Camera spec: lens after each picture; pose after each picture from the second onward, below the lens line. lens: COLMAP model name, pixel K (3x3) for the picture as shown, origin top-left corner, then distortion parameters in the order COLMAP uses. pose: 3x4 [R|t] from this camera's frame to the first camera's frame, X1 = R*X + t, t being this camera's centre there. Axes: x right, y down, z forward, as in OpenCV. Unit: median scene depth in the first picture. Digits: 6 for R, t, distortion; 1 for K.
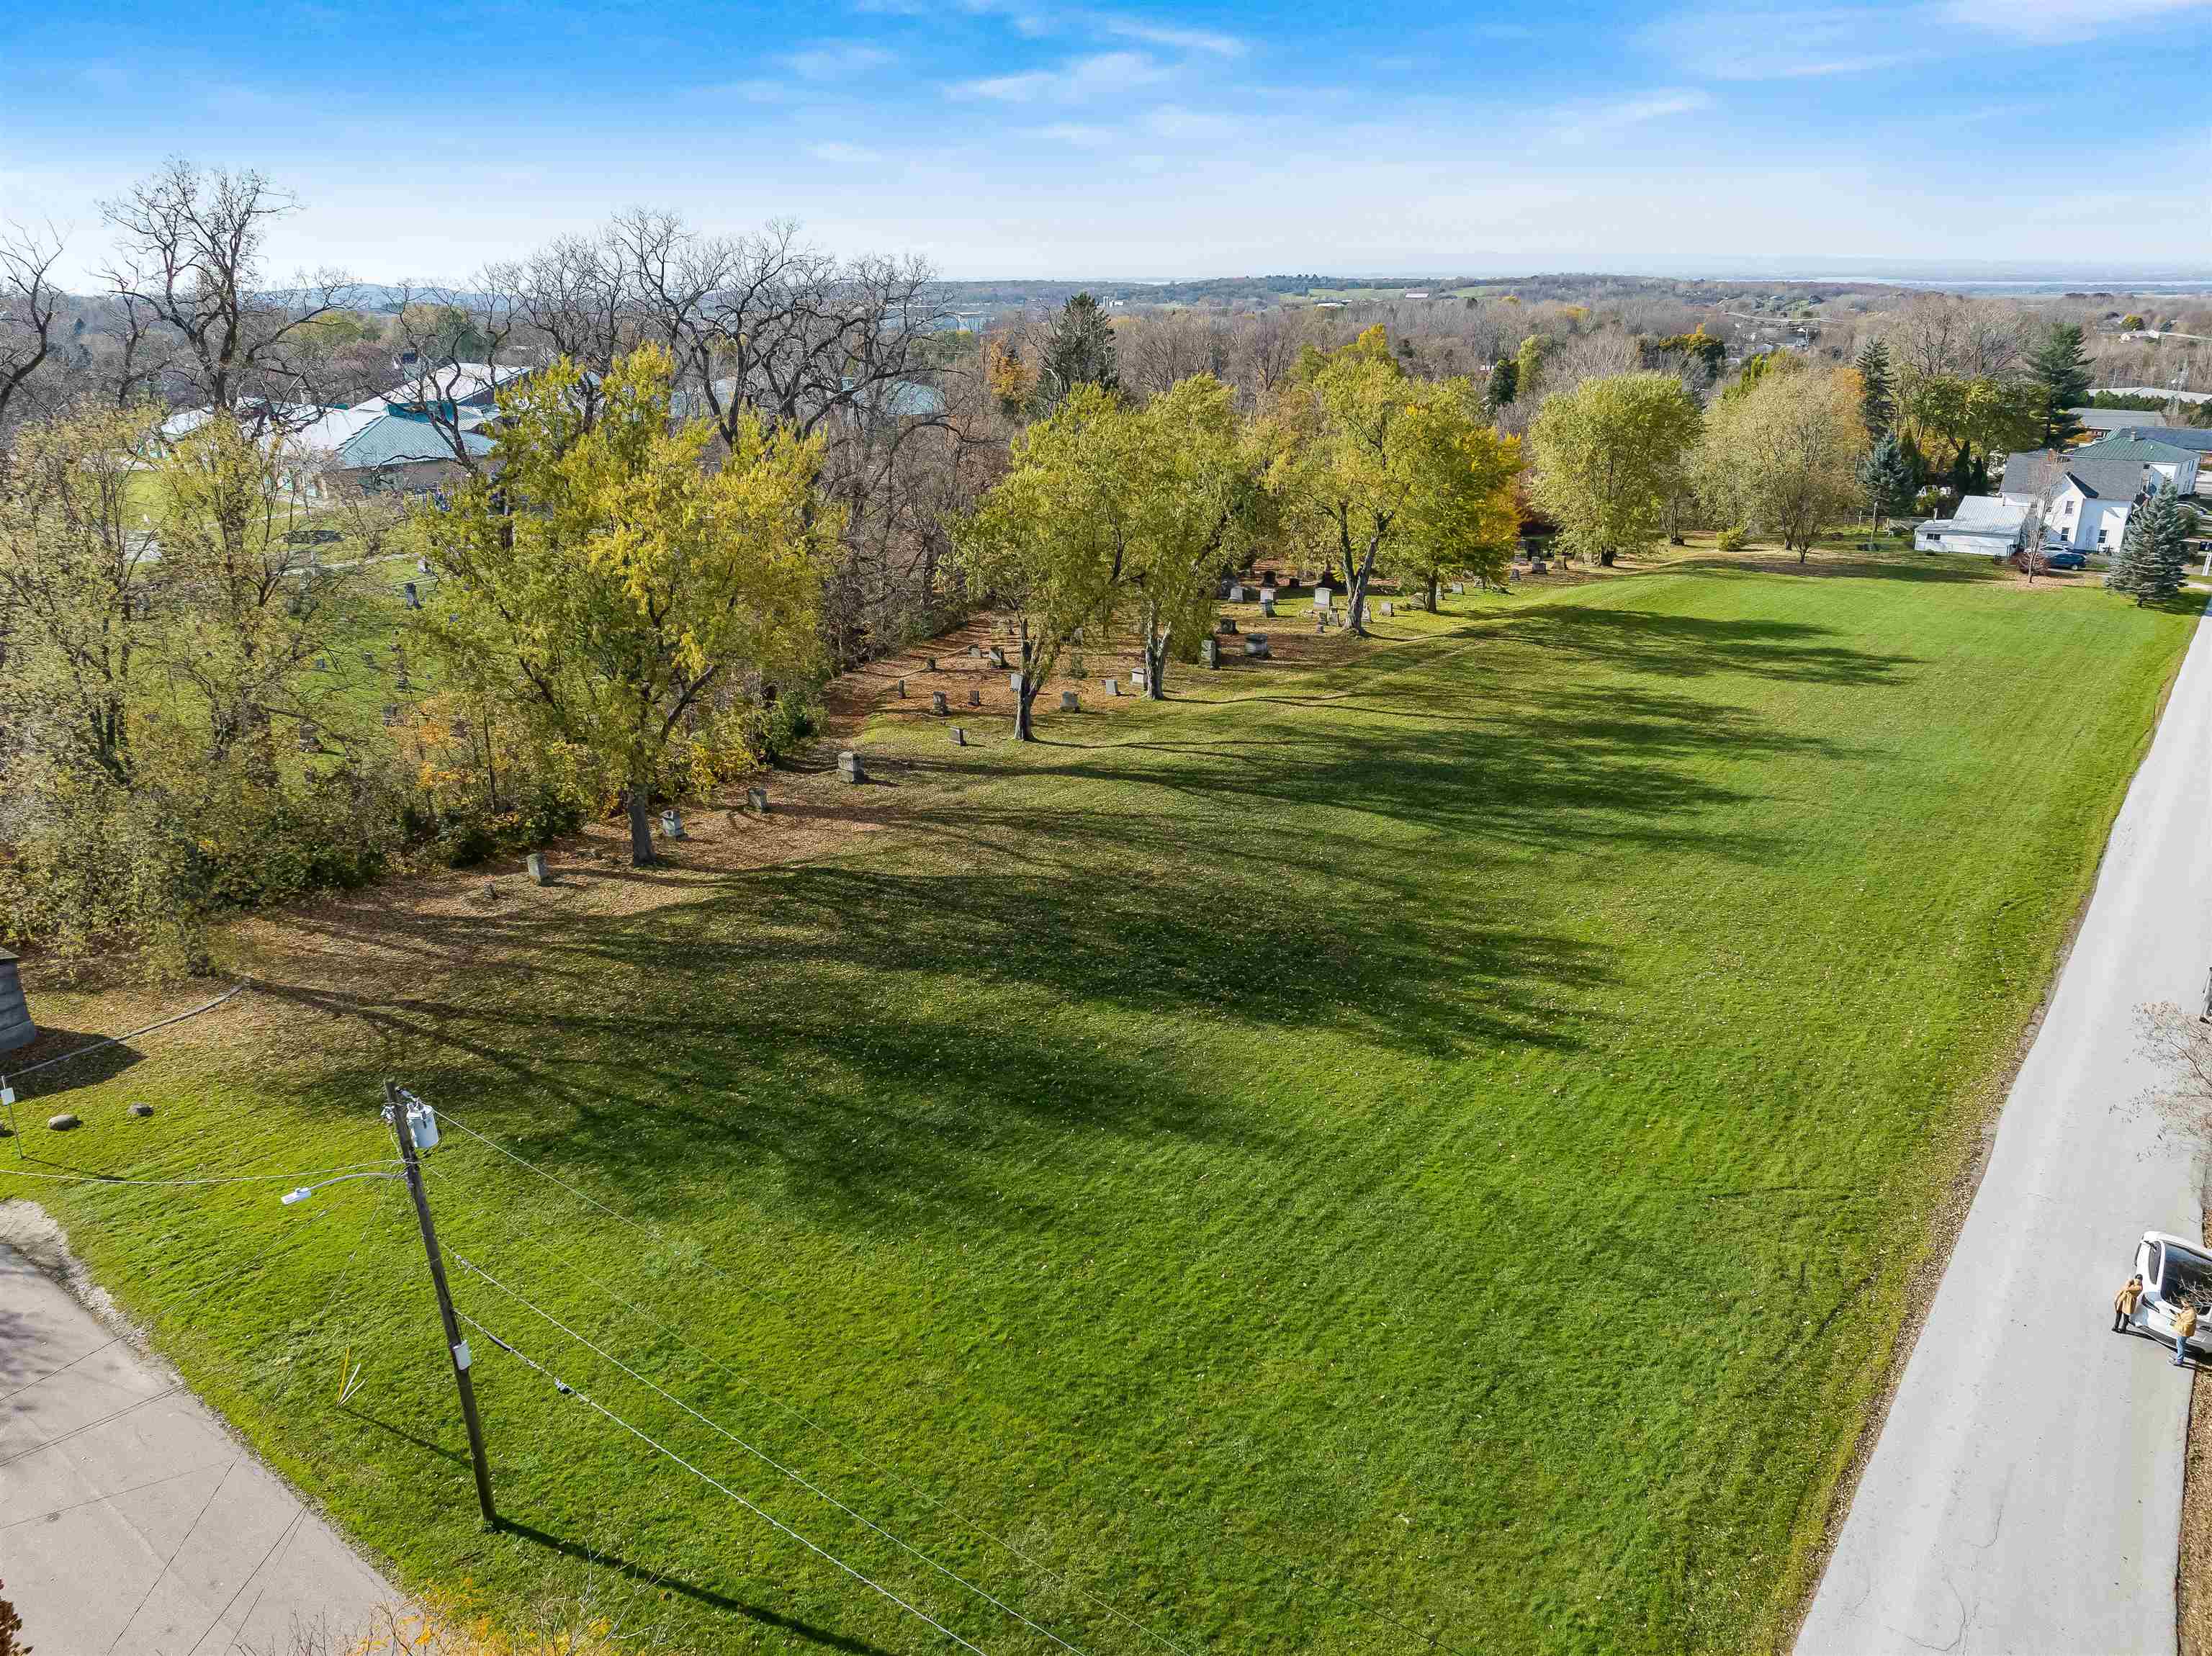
lens RADIAL K [[1552.6, 0, 1097.0], [0, 1552.6, 828.8], [0, 0, 1]] dist [-0.034400, -0.002998]
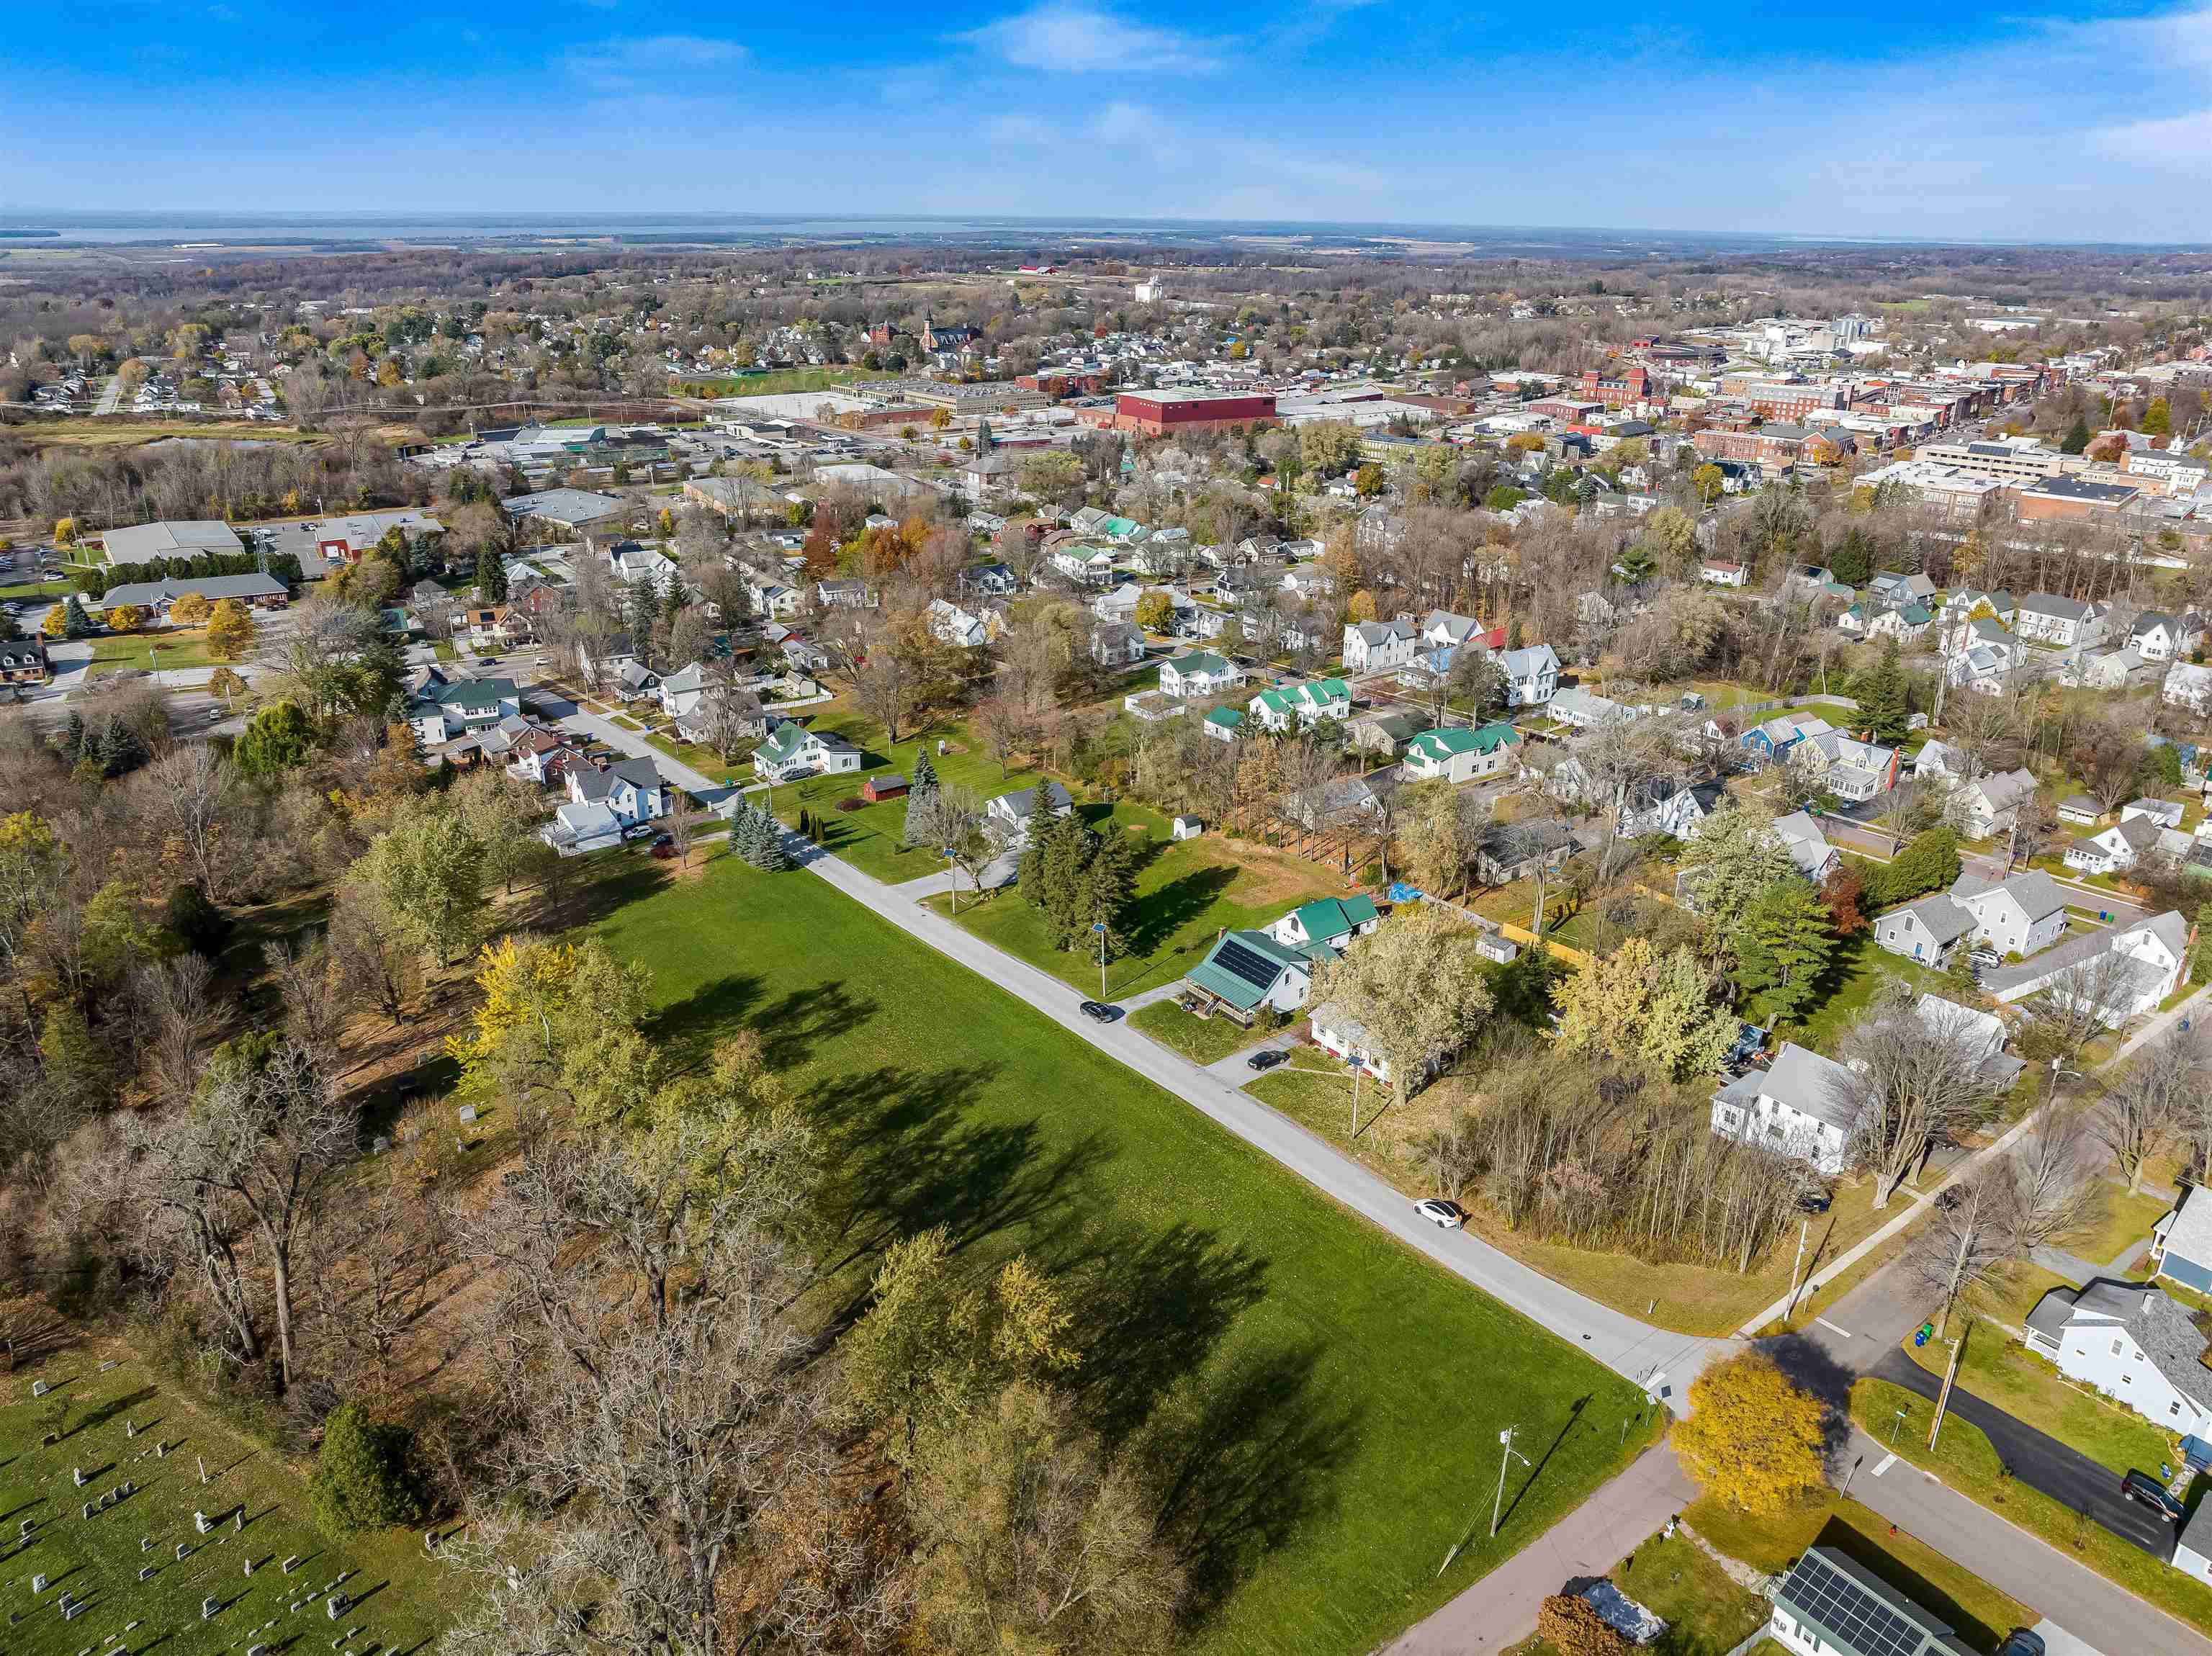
lens RADIAL K [[1552.6, 0, 1097.0], [0, 1552.6, 828.8], [0, 0, 1]] dist [-0.034400, -0.002998]
pose [[0.276041, -0.336045, 0.900486, -1.300104], [0.311119, 0.917688, 0.247091, -0.873308], [-0.909399, 0.211951, 0.357870, 0.088073]]
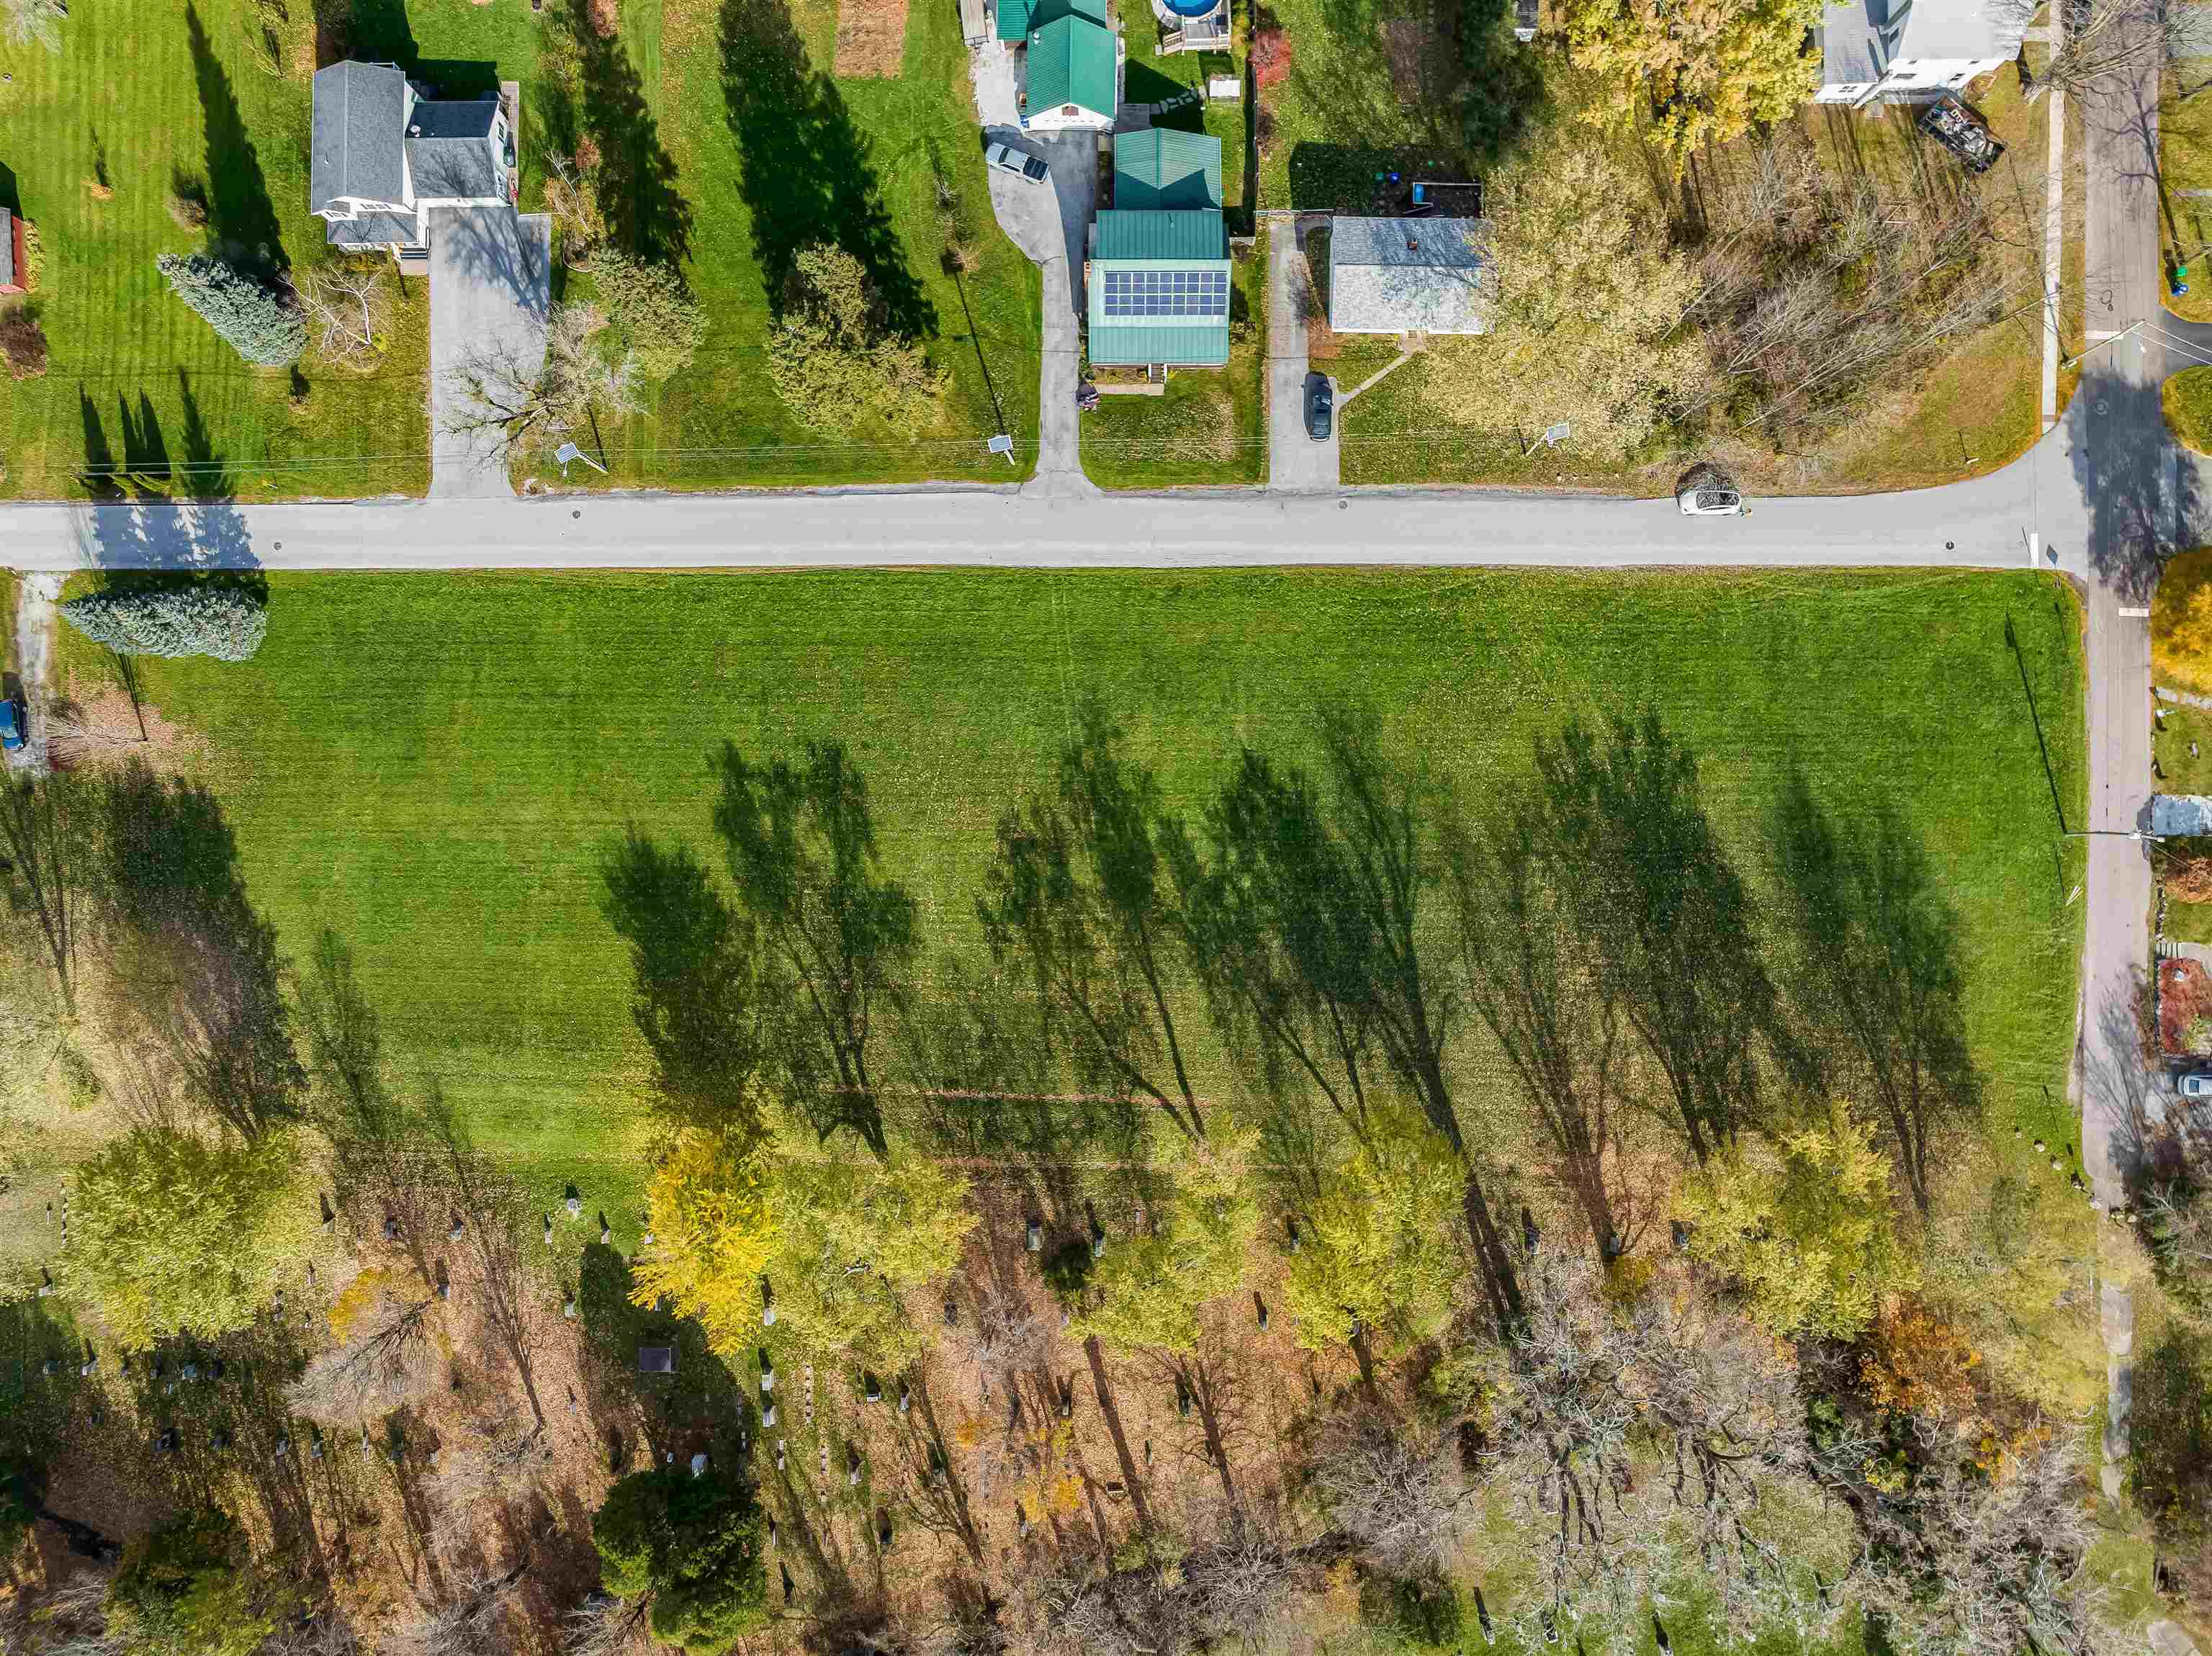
lens RADIAL K [[1552.6, 0, 1097.0], [0, 1552.6, 828.8], [0, 0, 1]] dist [-0.034400, -0.002998]
pose [[-0.599203, -0.800278, 0.022621, 0.418196], [0.285028, -0.186839, 0.940133, -1.605440], [-0.748141, 0.569778, 0.340056, 0.609081]]
